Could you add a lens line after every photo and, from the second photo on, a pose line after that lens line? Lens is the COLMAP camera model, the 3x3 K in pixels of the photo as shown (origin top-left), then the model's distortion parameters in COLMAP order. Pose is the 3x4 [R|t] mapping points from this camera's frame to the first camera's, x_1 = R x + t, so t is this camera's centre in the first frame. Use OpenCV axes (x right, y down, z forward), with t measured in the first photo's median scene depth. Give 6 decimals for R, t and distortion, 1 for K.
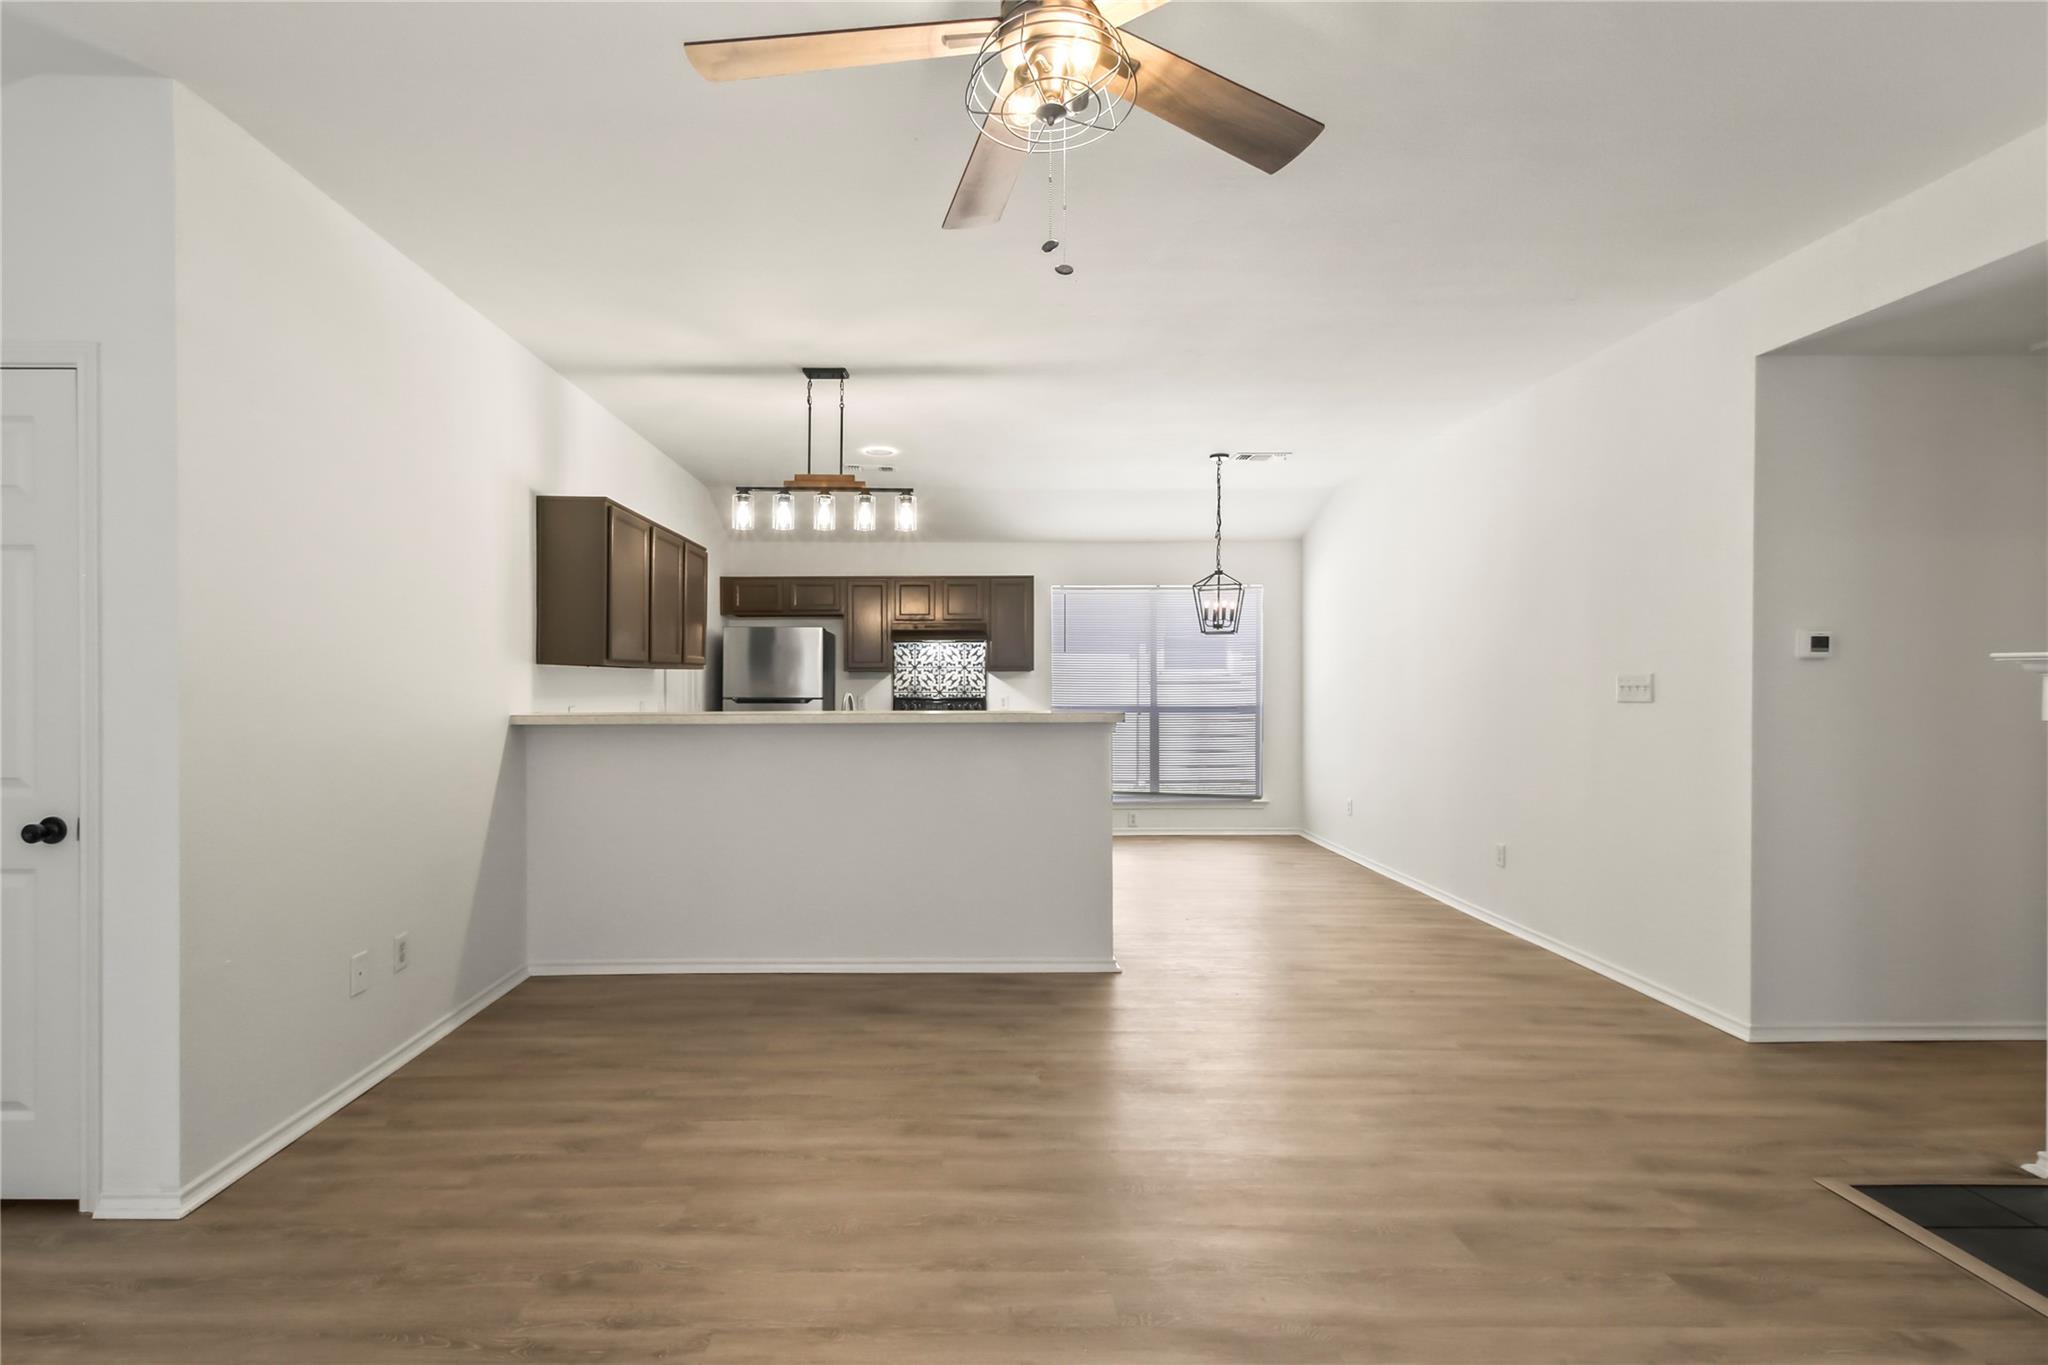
lens RADIAL K [[970.5, 0, 1024.0], [0, 970.5, 682.5], [0, 0, 1]] dist [0.001419, 0.000072]
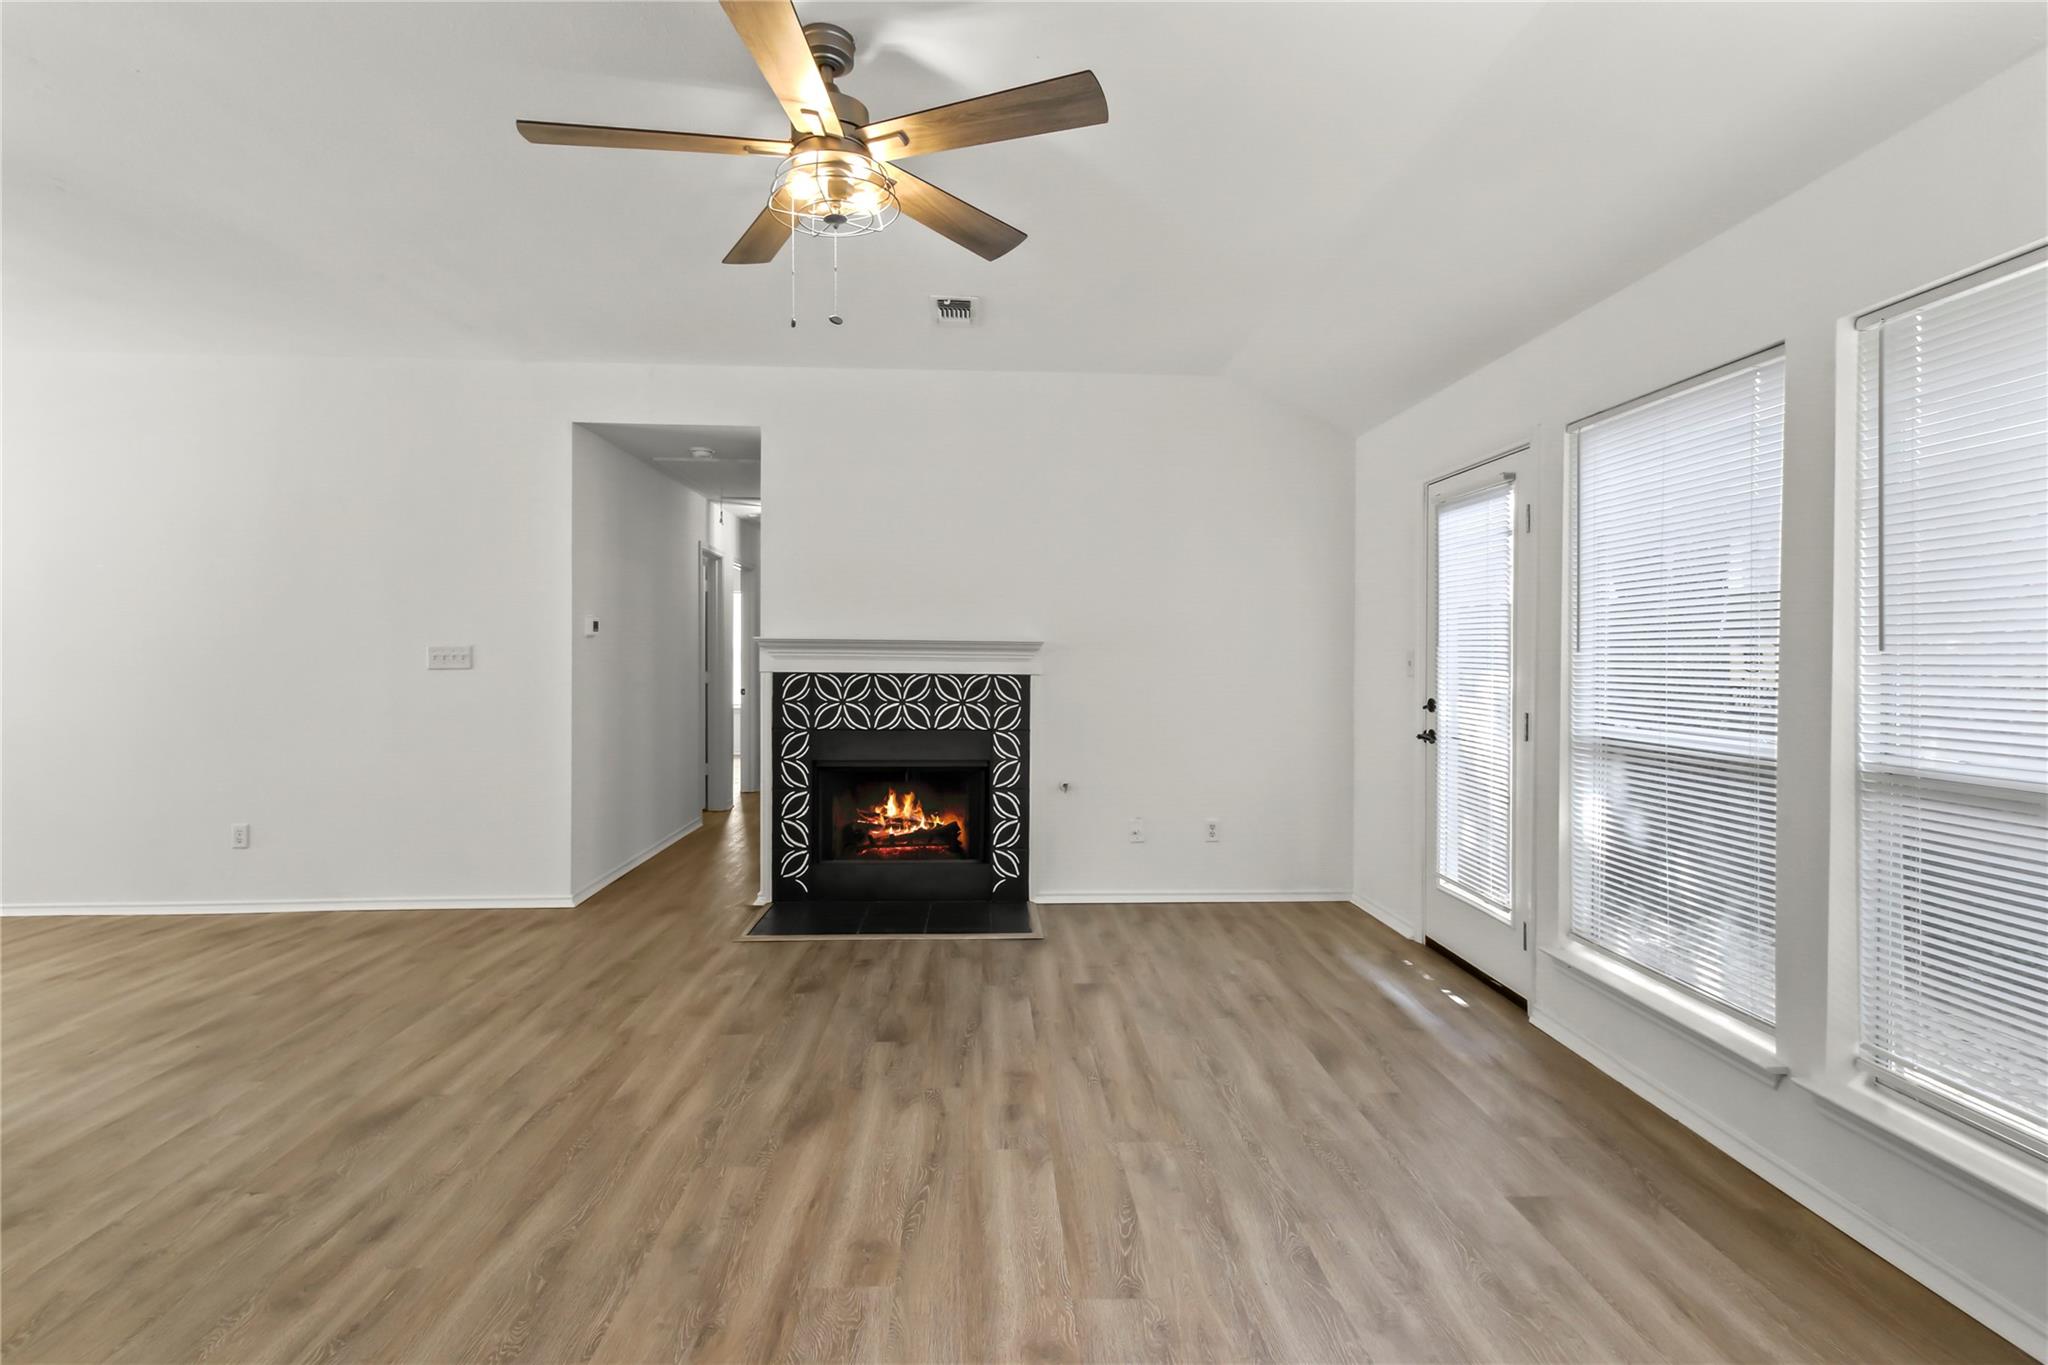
lens RADIAL K [[889.3, 0, 1020.9], [0, 889.3, 647.6], [0, 0, 1]] dist [-0.000369, -0.000151]
pose [[0.006662, 0.001251, 0.999977, -0.450657], [0.004254, 0.999990, -0.001280, -0.002119], [-0.999969, 0.004262, 0.006656, 0.284778]]
